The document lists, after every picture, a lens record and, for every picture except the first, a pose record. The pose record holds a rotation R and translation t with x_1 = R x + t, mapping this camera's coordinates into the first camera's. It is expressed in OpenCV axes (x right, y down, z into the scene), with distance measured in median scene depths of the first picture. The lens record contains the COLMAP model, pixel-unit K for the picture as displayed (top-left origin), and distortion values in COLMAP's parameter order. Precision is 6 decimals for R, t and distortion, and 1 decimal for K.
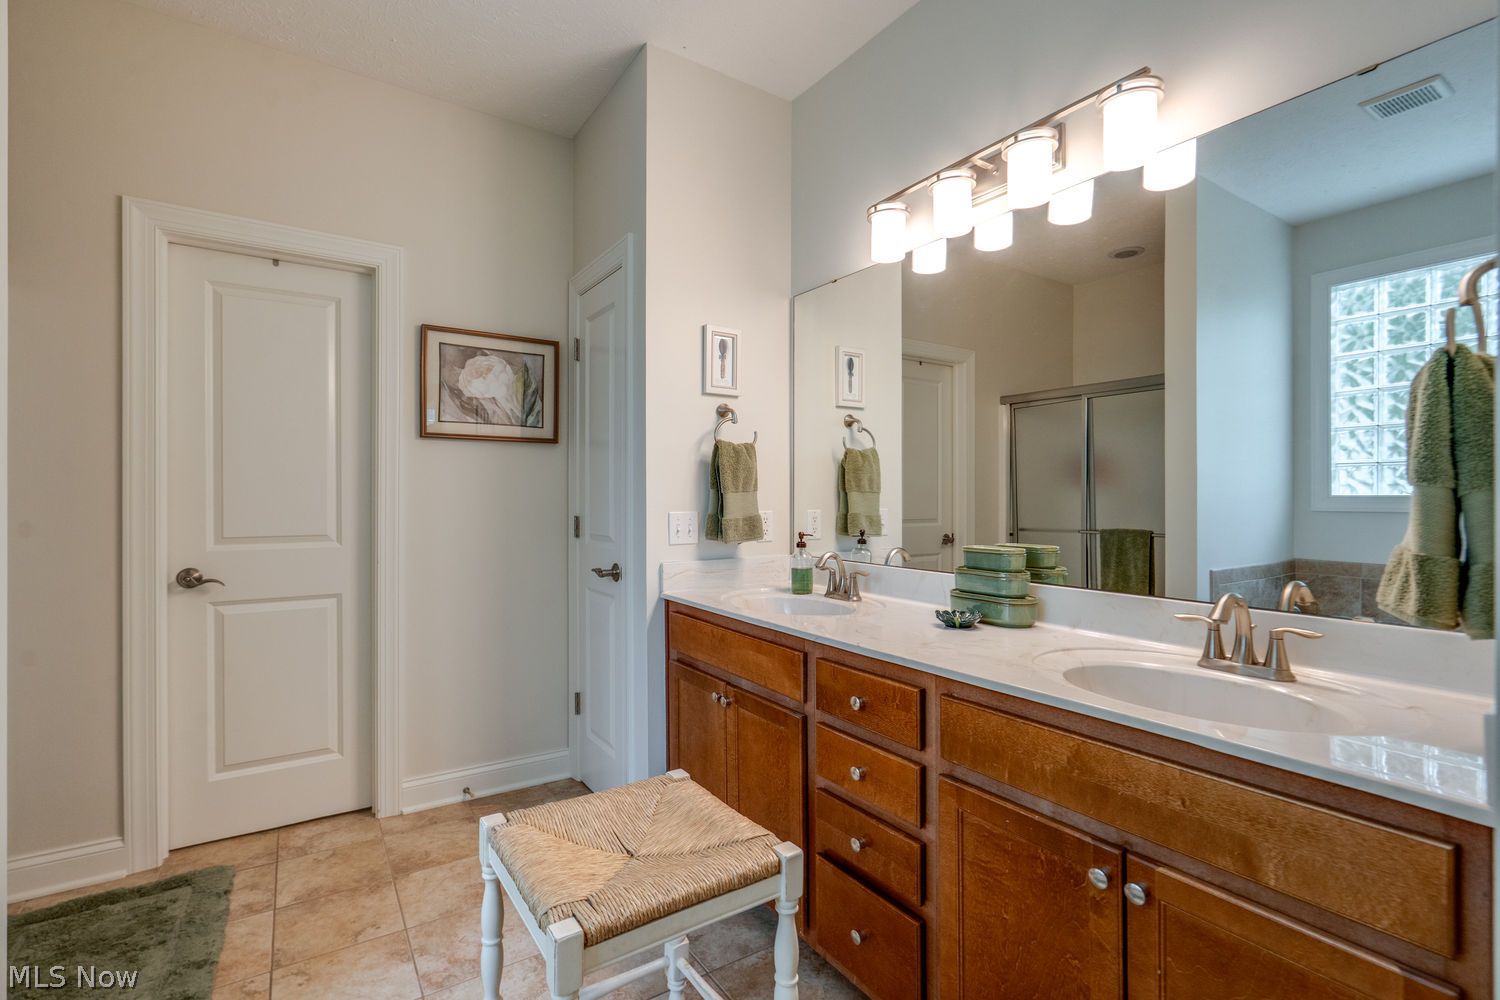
lens RADIAL K [[684.3, 0, 750.0], [0, 684.3, 500.0], [0, 0, 1]] dist [-0.003587, 0.000099]
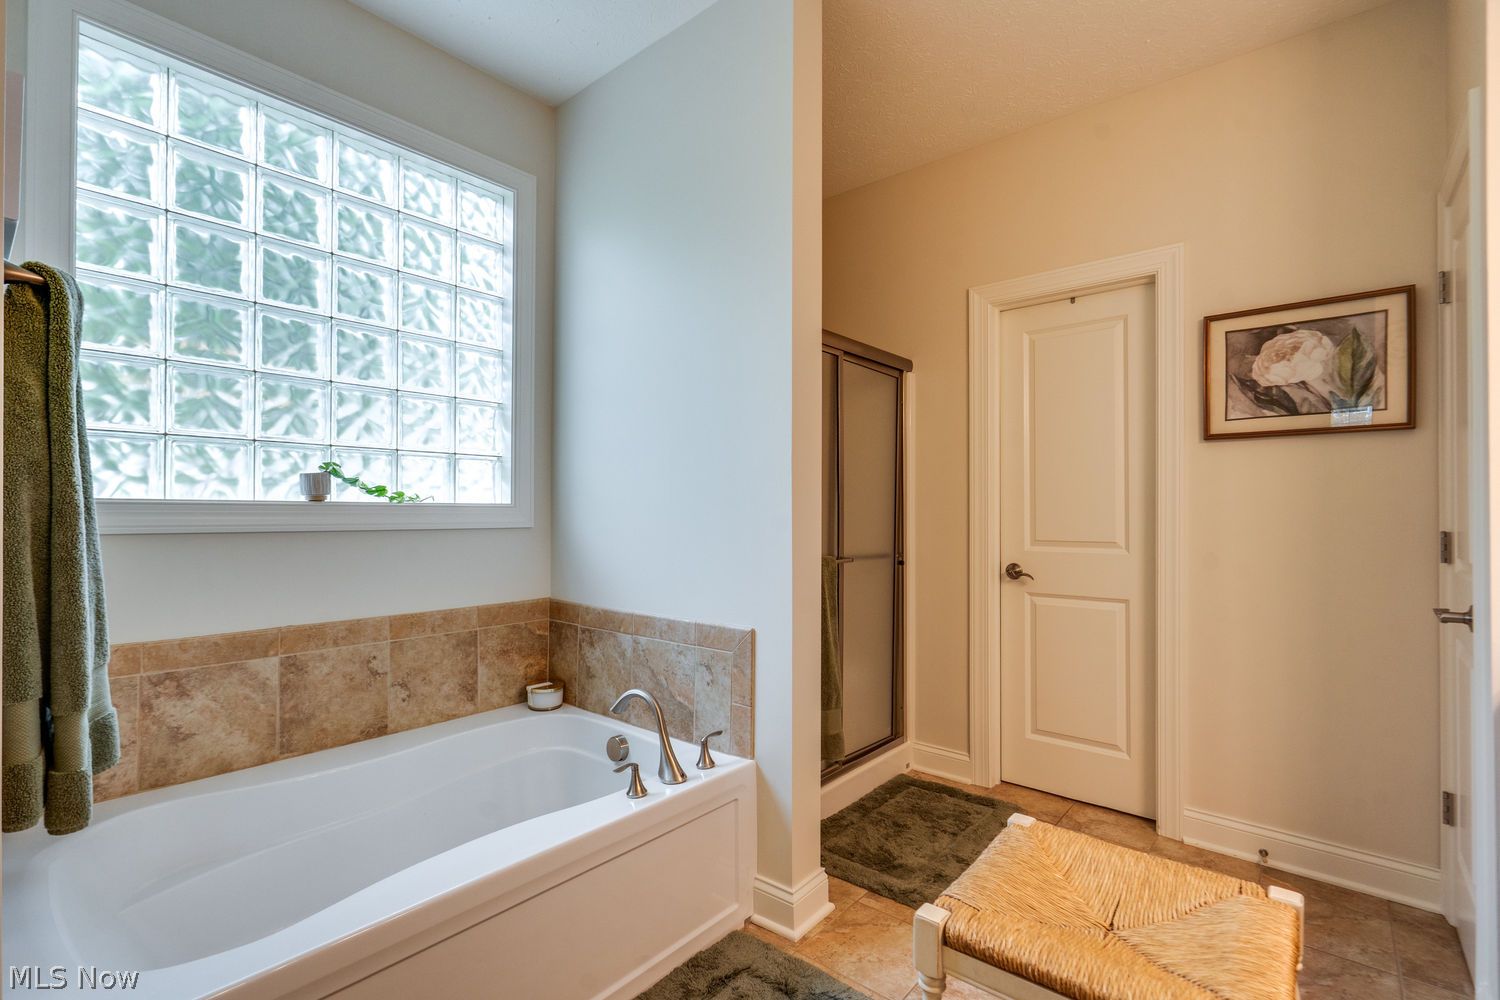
lens RADIAL K [[681.7, 0, 751.7], [0, 681.7, 511.0], [0, 0, 1]] dist [-0.001243, 0.000301]
pose [[0.271270, -0.004150, -0.962494, 0.238789], [-0.005707, 0.999966, -0.005920, 0.012210], [0.962486, 0.007099, 0.271237, 0.171267]]
